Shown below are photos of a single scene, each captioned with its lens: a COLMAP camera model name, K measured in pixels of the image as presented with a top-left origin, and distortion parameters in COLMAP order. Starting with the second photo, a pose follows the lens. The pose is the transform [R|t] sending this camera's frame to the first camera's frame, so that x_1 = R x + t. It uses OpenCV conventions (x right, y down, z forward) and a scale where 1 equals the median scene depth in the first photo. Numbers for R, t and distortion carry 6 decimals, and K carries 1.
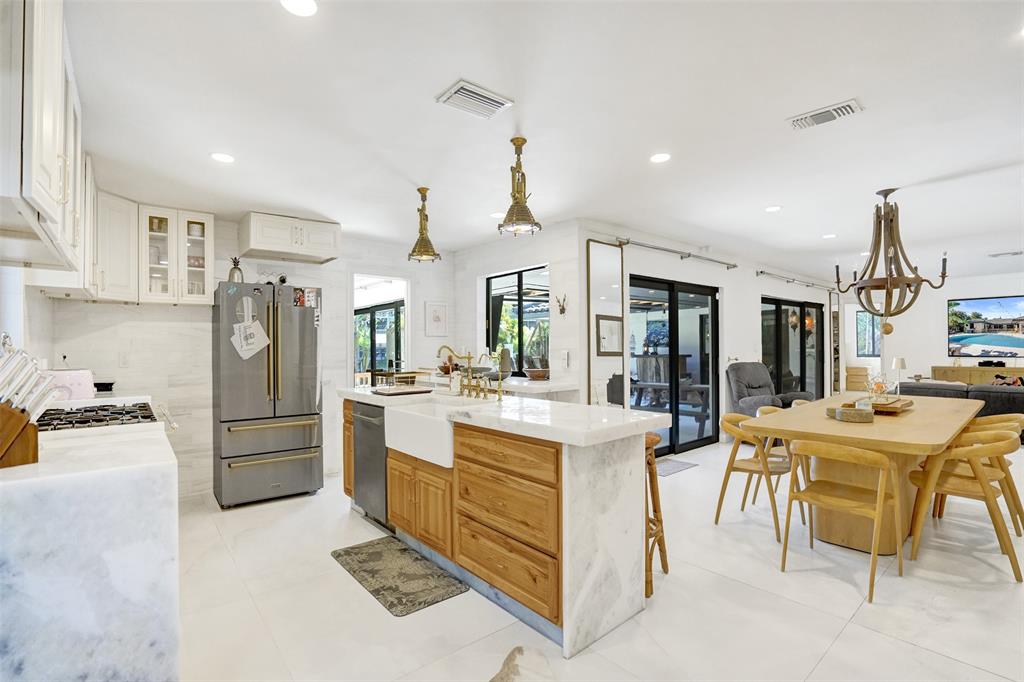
lens RADIAL K [[471.4, 0, 510.8], [0, 471.4, 349.1], [0, 0, 1]] dist [-0.055671, 0.022045]
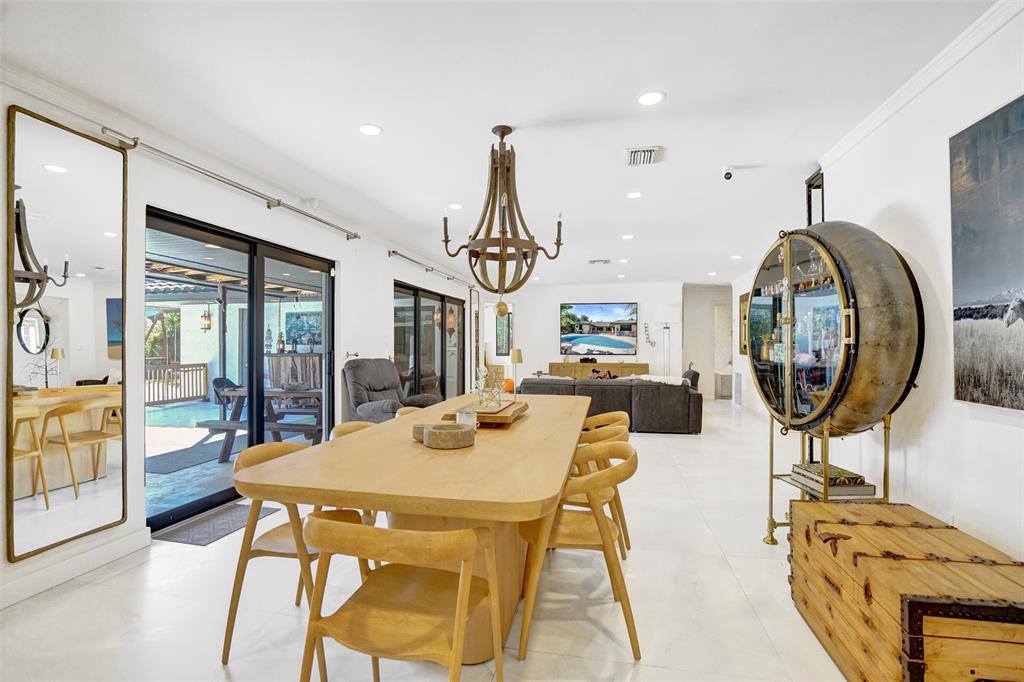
lens RADIAL K [[471.4, 0, 510.8], [0, 471.4, 349.1], [0, 0, 1]] dist [-0.055671, 0.022045]
pose [[0.789931, 0.007935, 0.613145, 0.269948], [-0.005273, 0.999967, -0.006148, 0.019732], [-0.613173, 0.001623, 0.789947, 0.285125]]
